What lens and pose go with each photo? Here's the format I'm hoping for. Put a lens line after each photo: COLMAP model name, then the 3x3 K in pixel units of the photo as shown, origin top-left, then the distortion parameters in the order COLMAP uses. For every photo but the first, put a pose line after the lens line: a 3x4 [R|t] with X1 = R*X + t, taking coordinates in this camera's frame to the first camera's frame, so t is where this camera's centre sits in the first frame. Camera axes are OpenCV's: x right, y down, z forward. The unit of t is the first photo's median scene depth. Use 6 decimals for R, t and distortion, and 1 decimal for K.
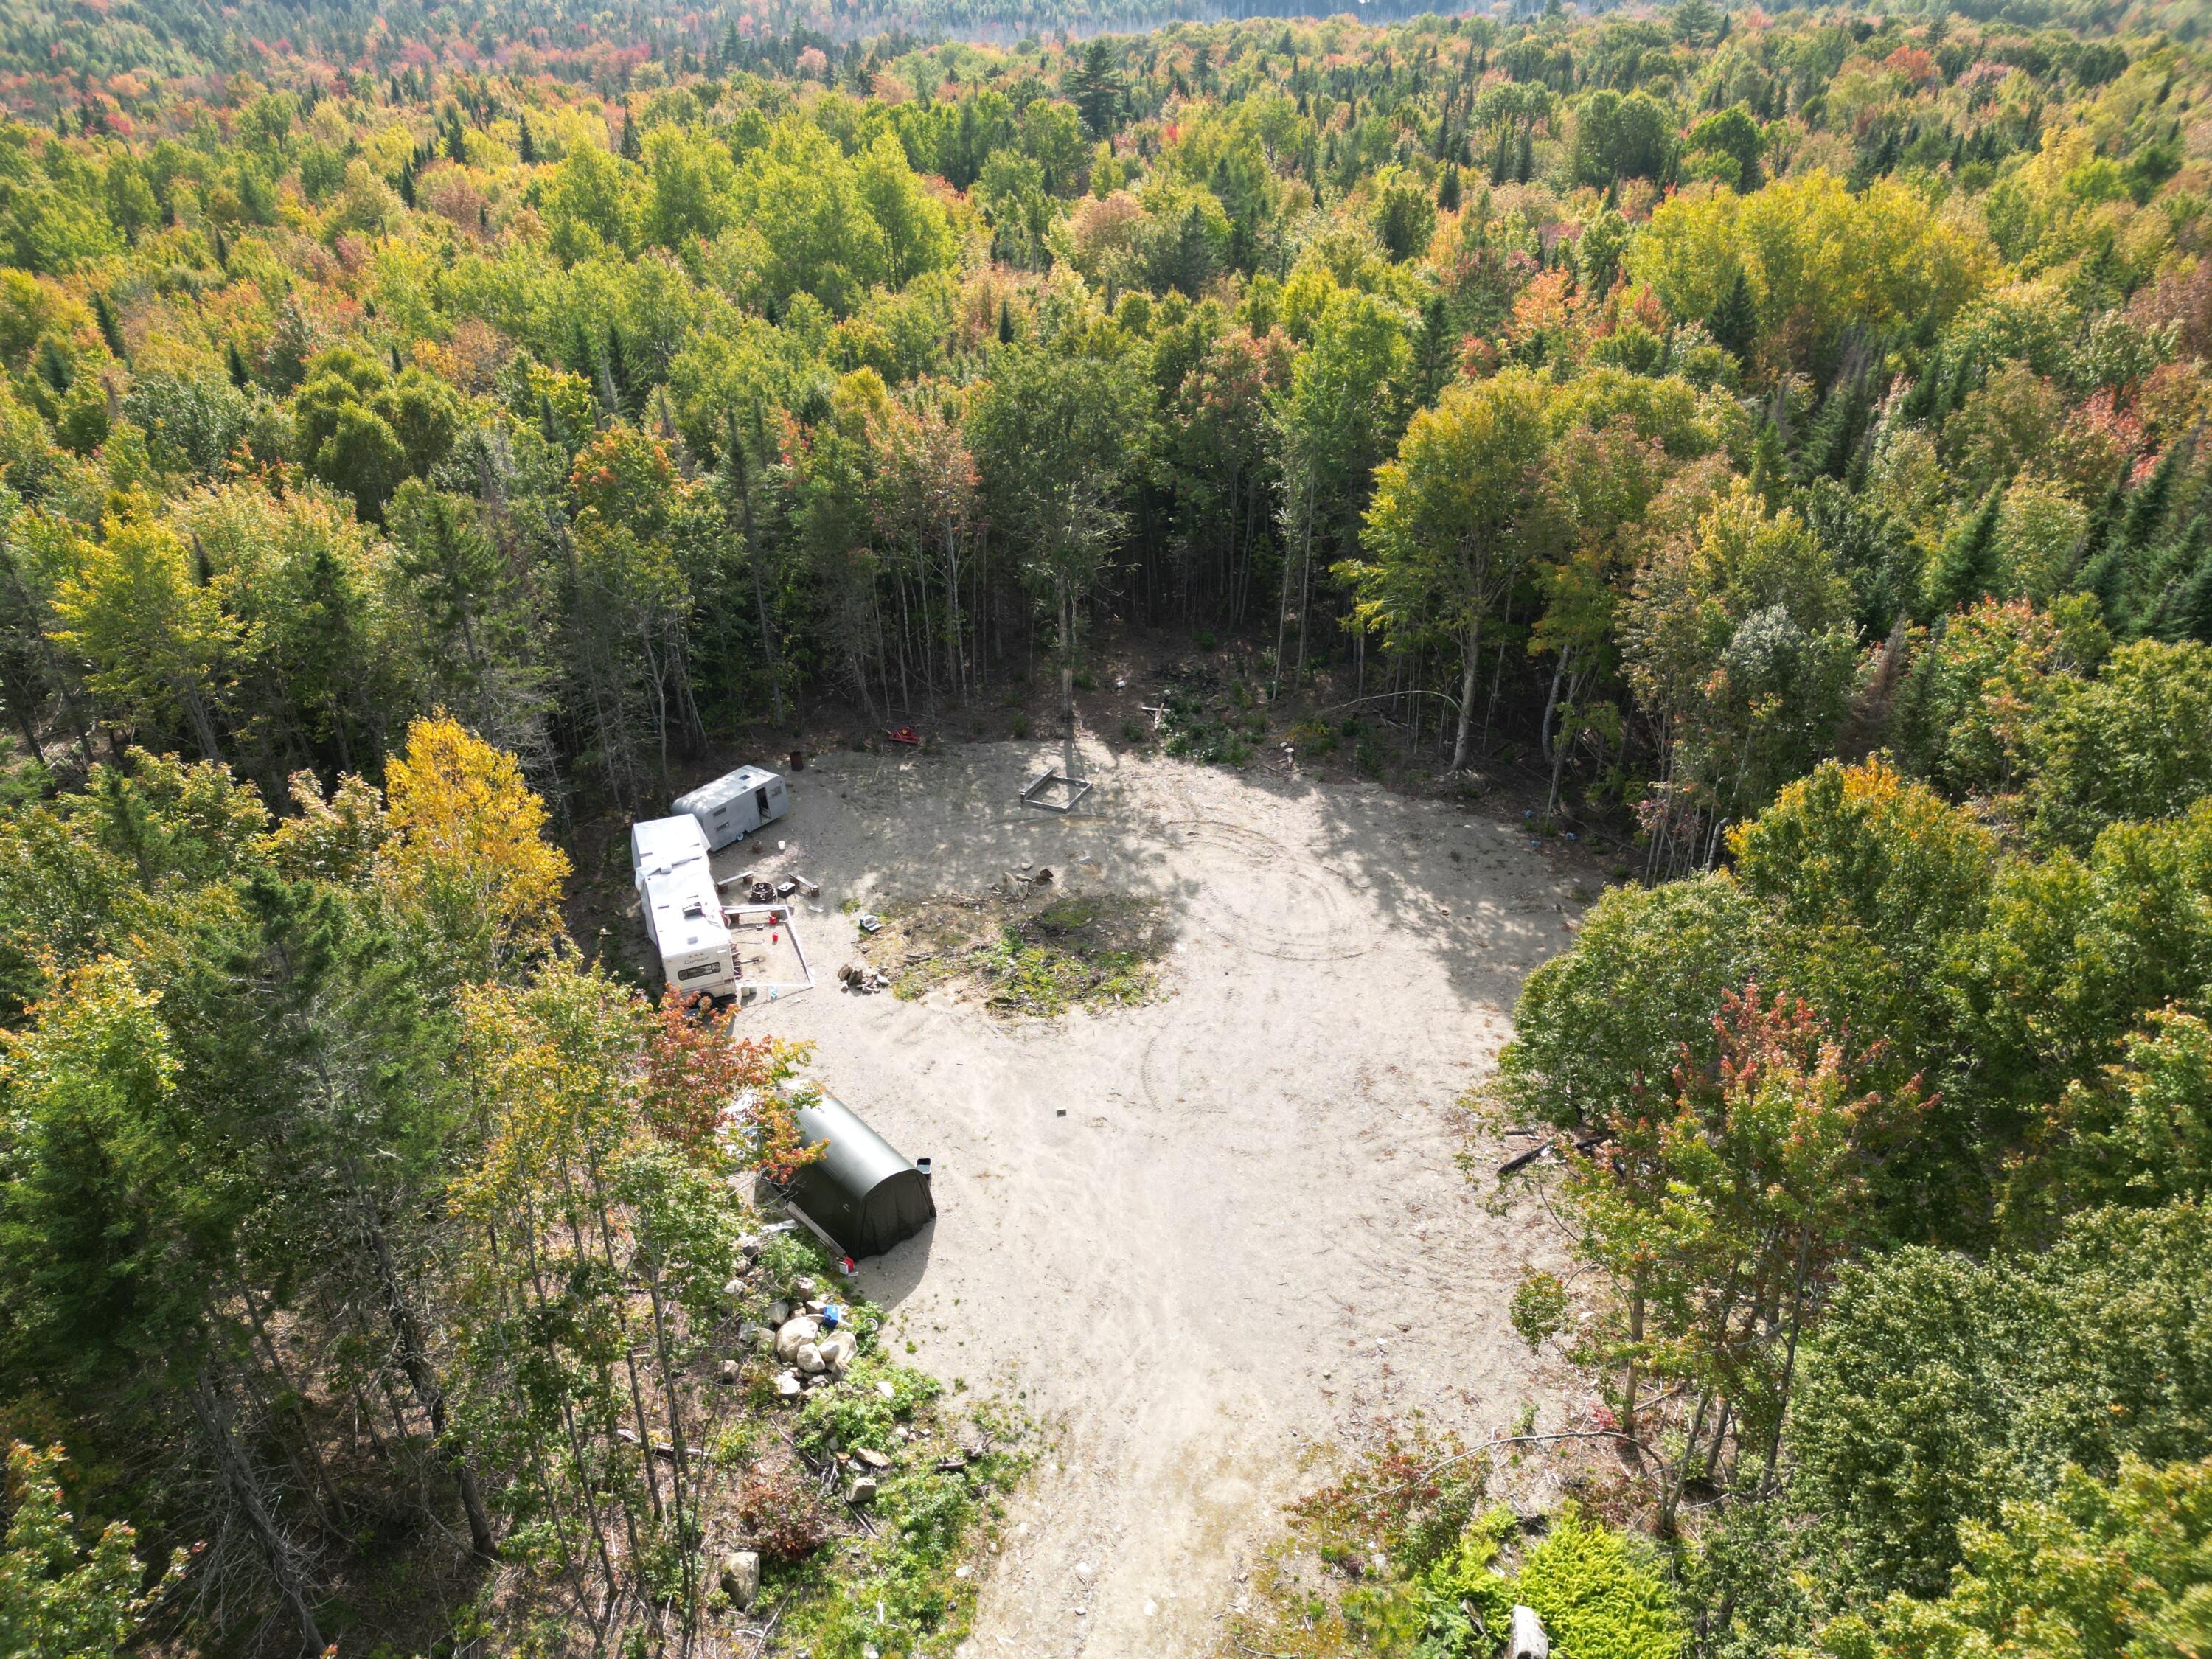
lens RADIAL K [[1508.5, 0, 1106.0], [0, 1508.5, 829.5], [0, 0, 1]] dist [0.052727, -0.038867]
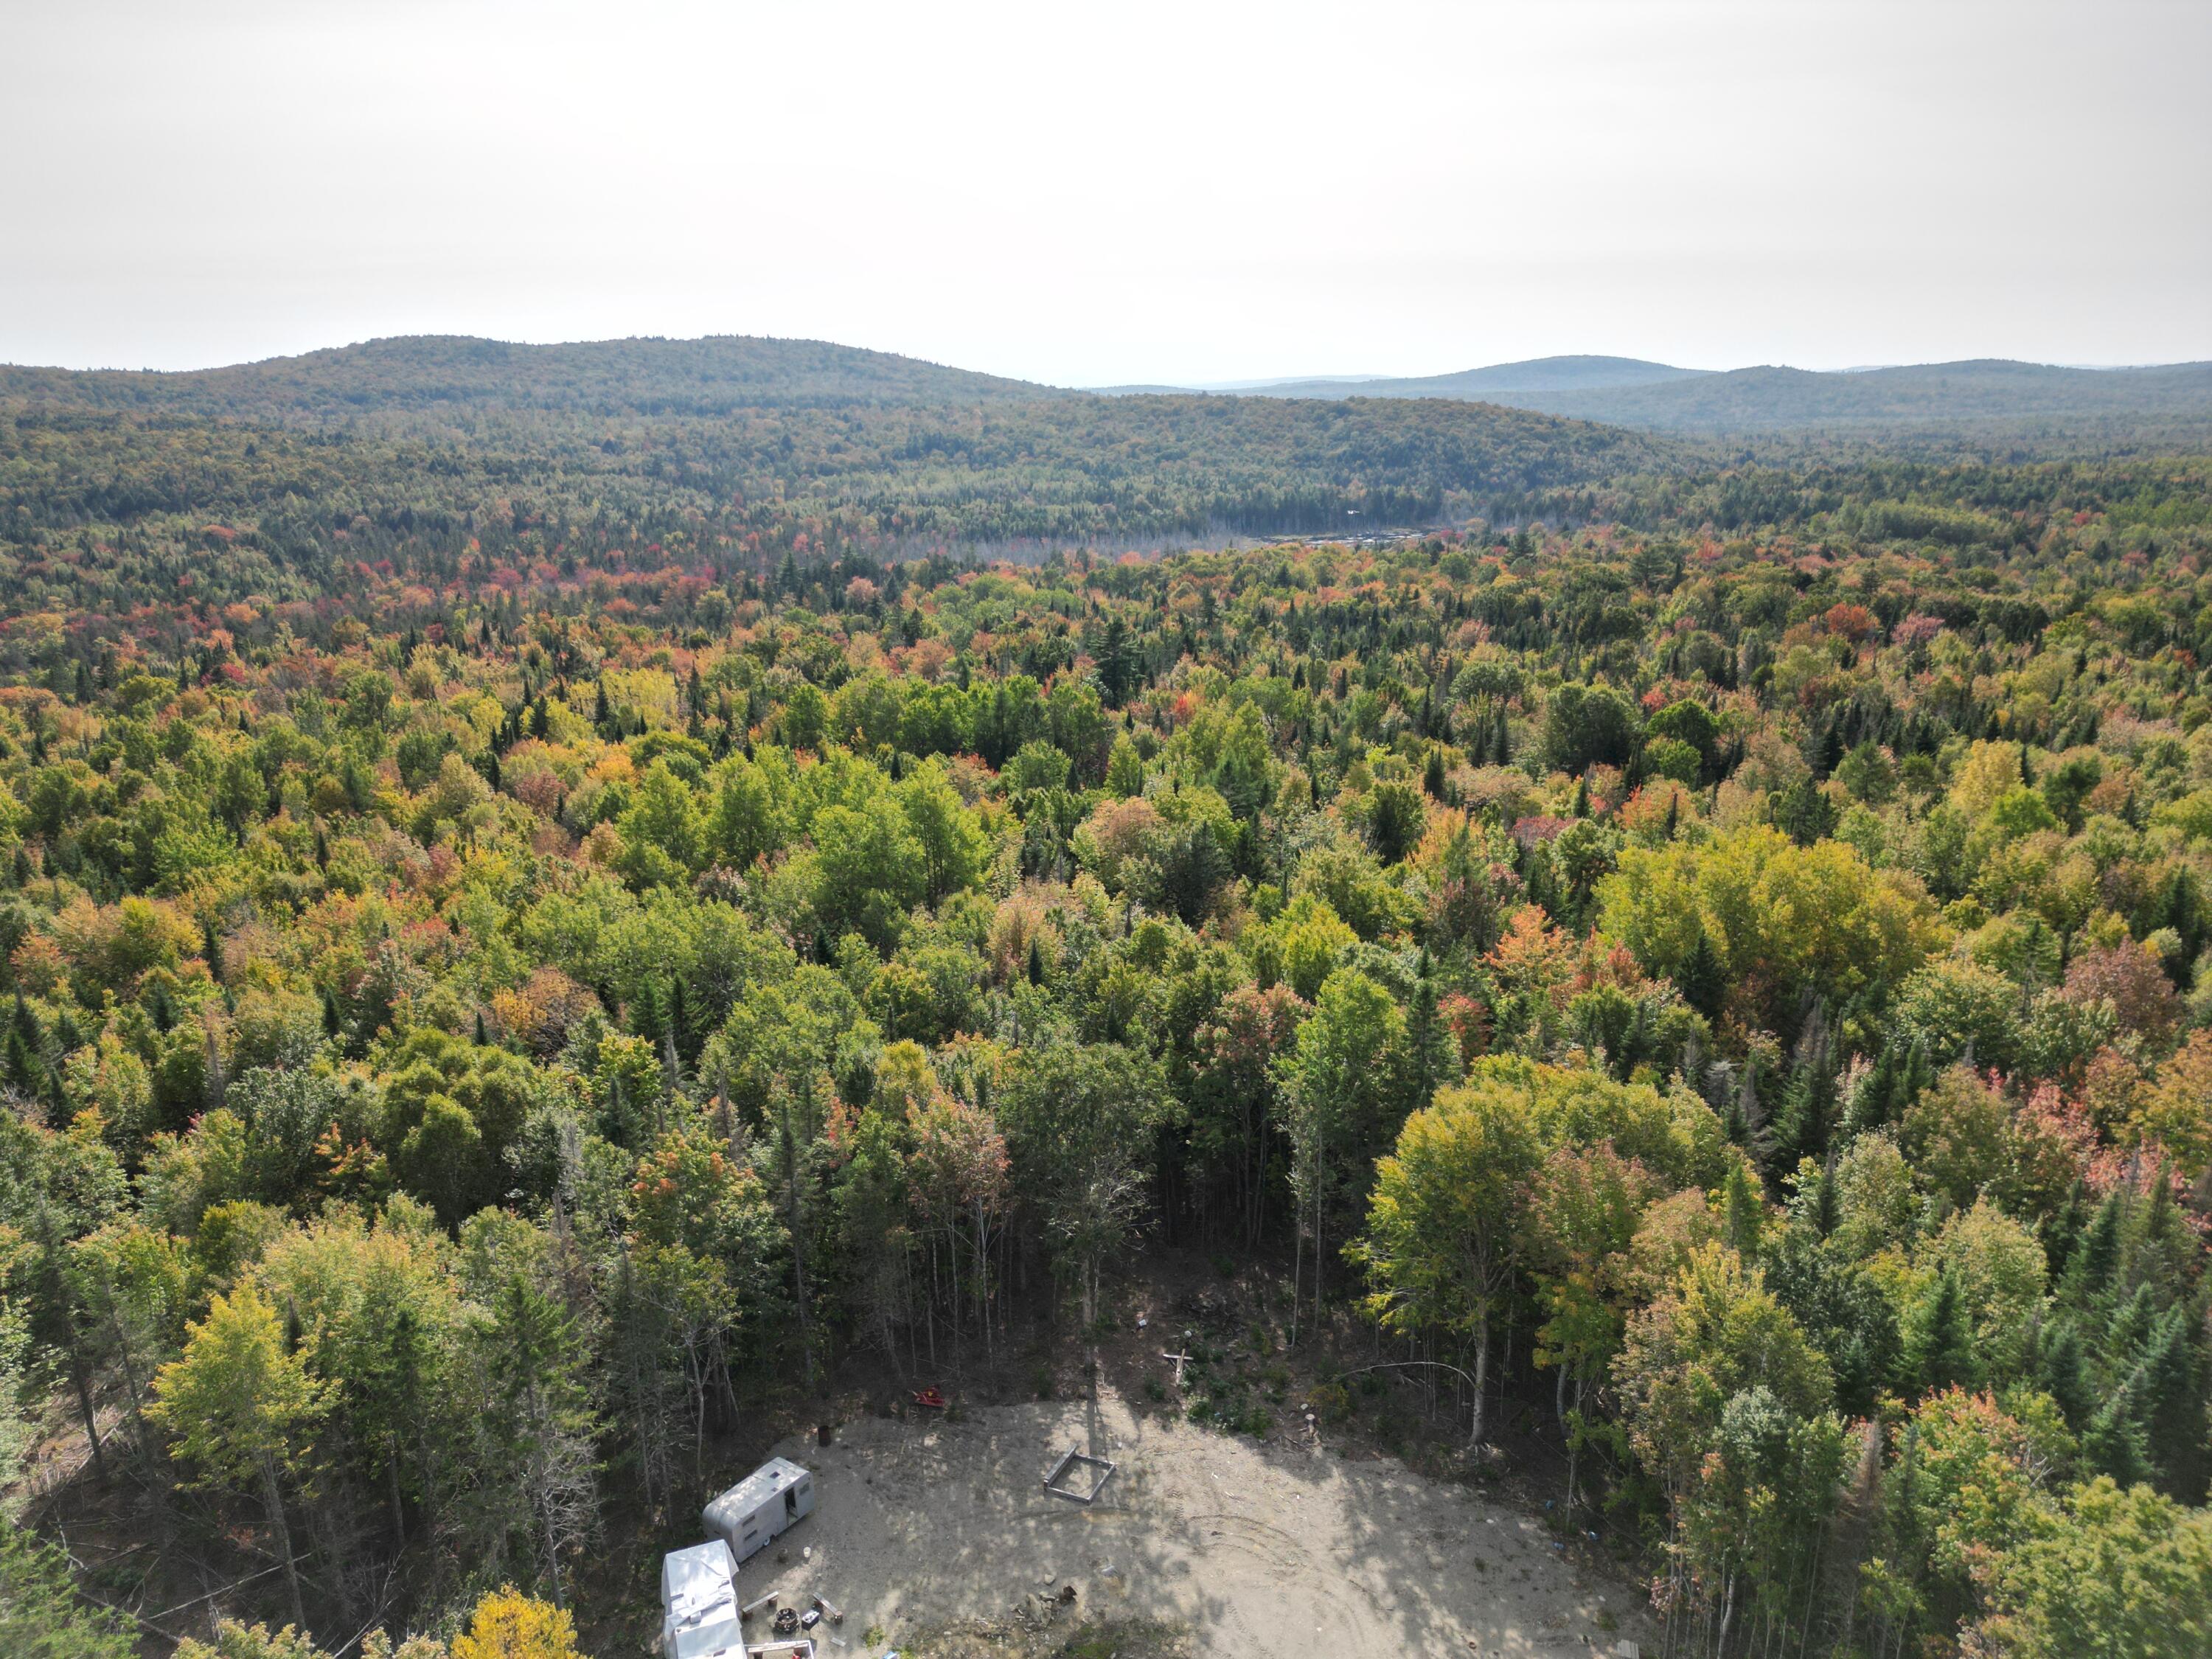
lens RADIAL K [[1512.3, 0, 1106.0], [0, 1512.3, 829.5], [0, 0, 1]] dist [0.074205, -0.073960]
pose [[0.999923, -0.004461, -0.011584, -0.001304], [0.001157, 0.962619, -0.270855, -0.146186], [0.012359, 0.270821, 0.962550, -0.090683]]
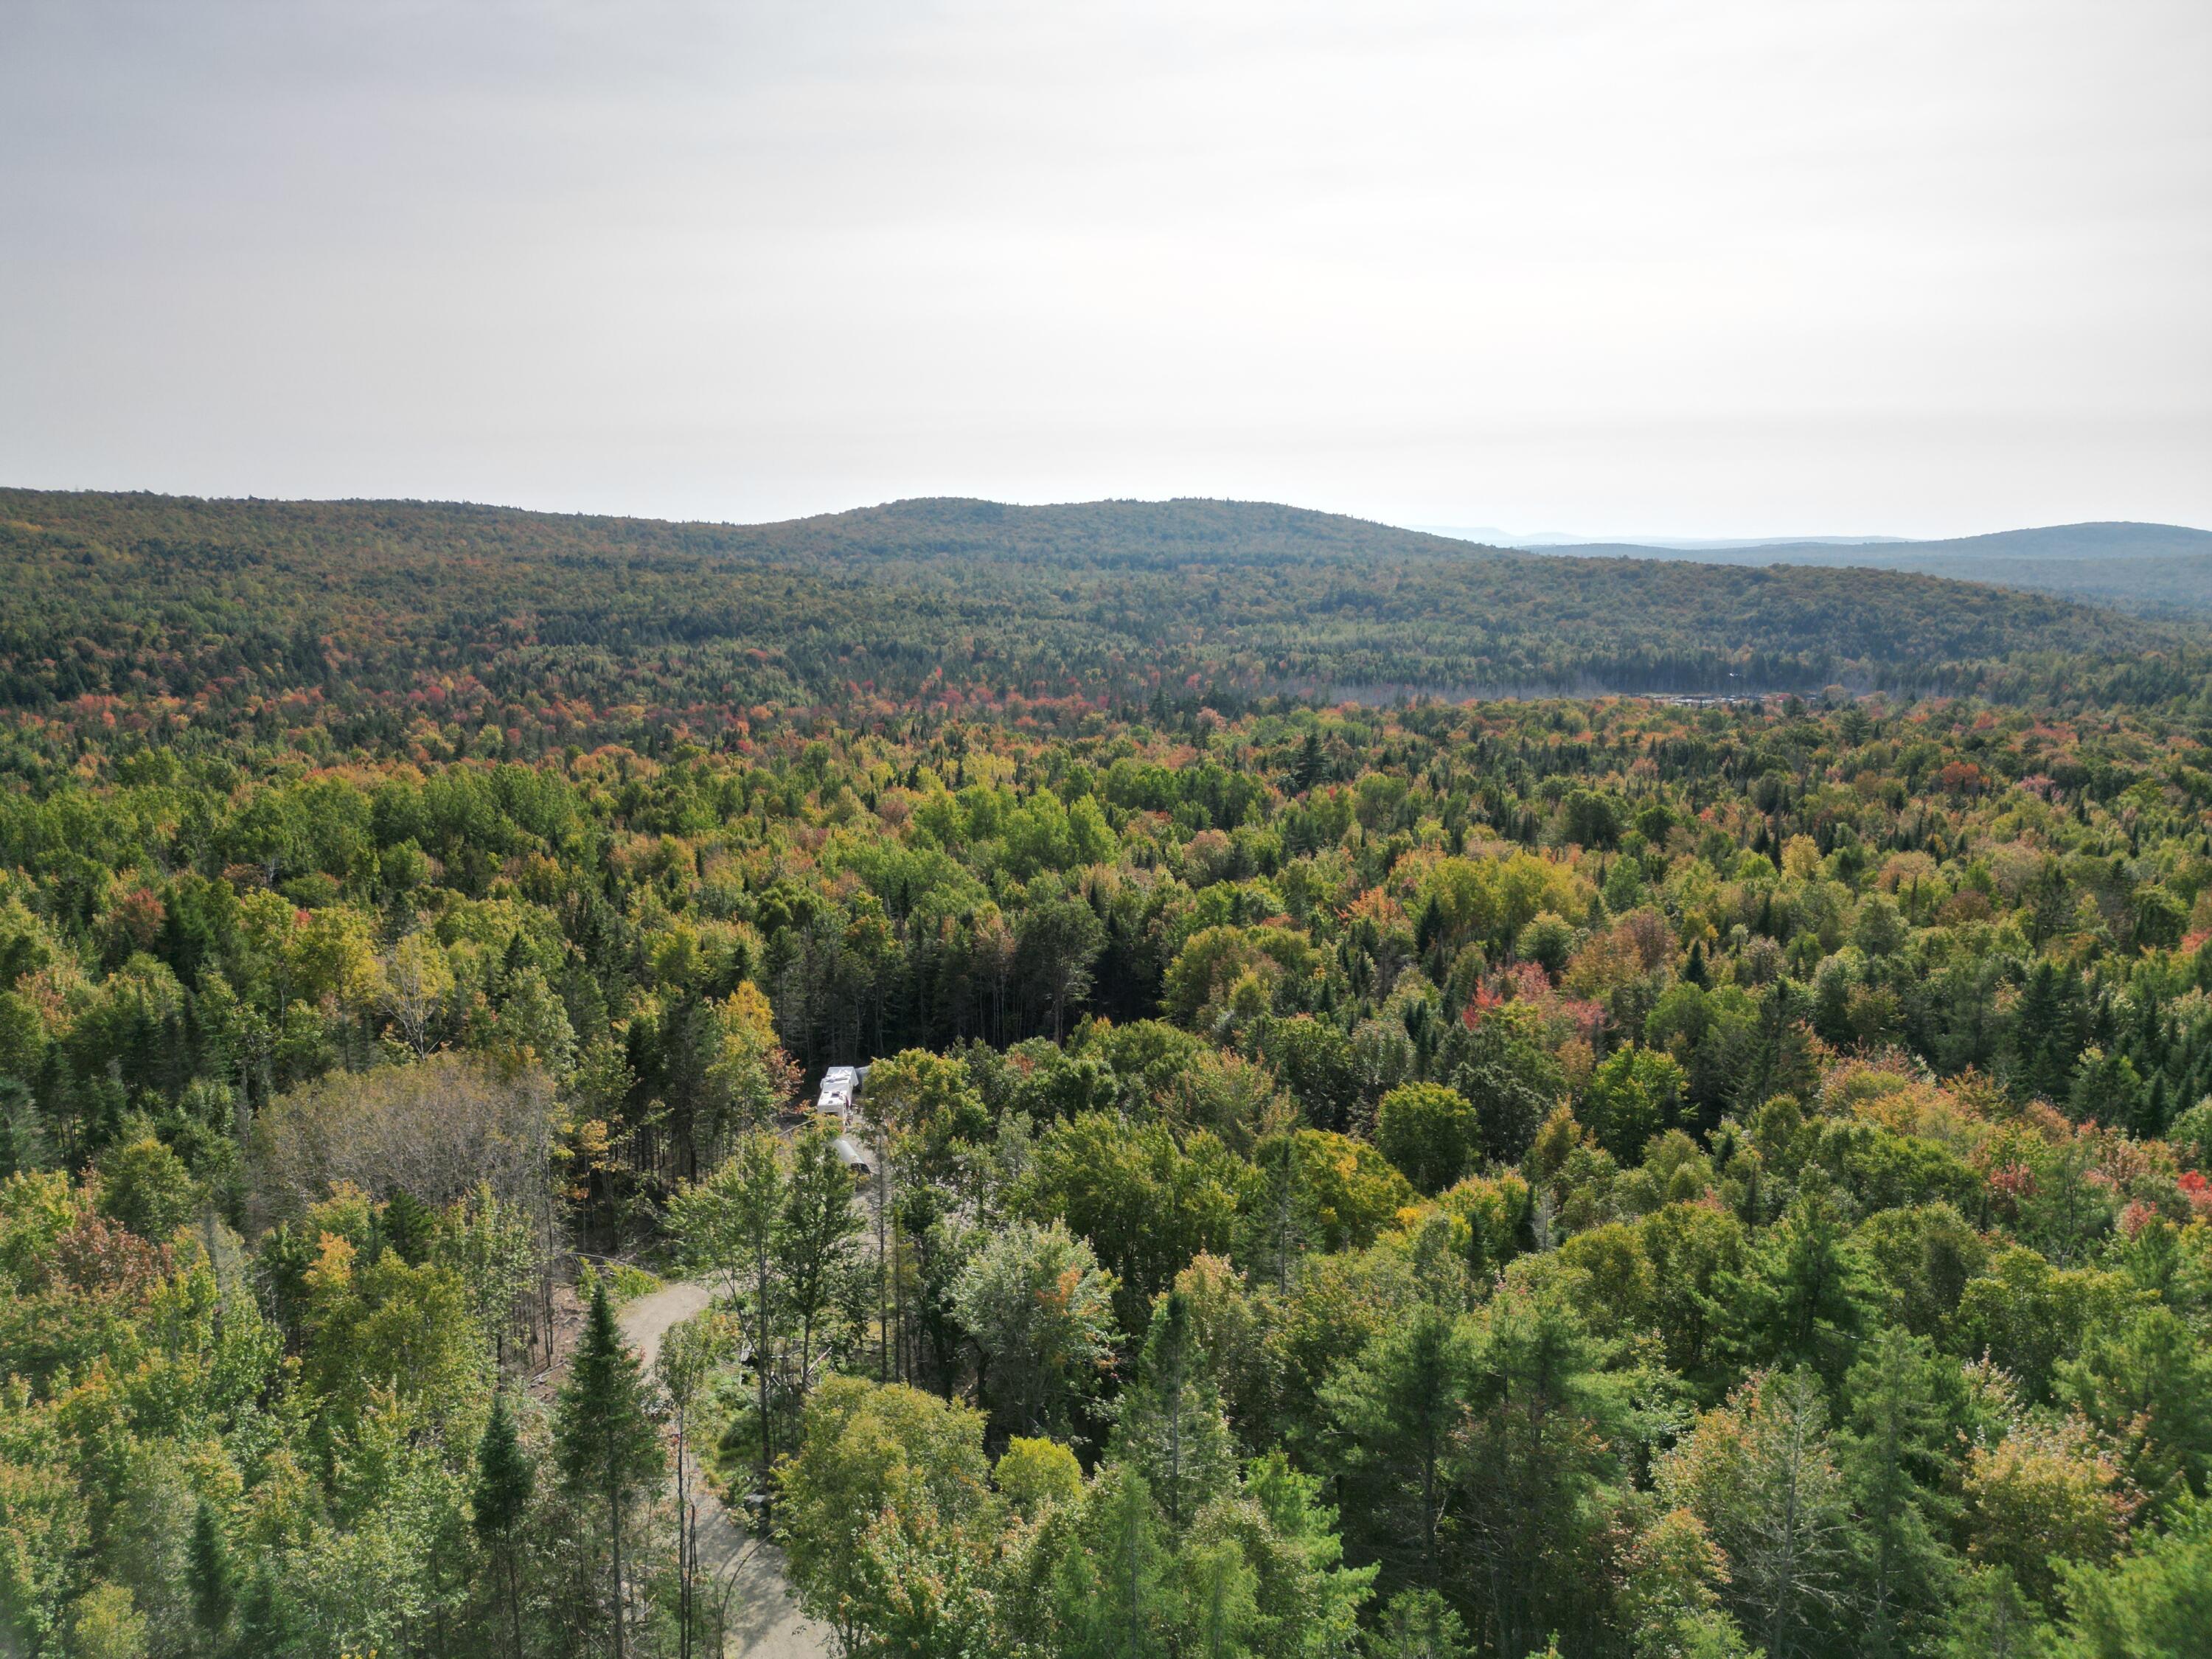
lens RADIAL K [[1520.2, 0, 1106.0], [0, 1520.2, 829.5], [0, 0, 1]] dist [0.120950, -0.145227]
pose [[0.951920, 0.068295, -0.298637, 0.617087], [-0.172157, 0.925600, -0.337085, 0.296000], [0.253397, 0.372291, 0.892855, -0.919056]]
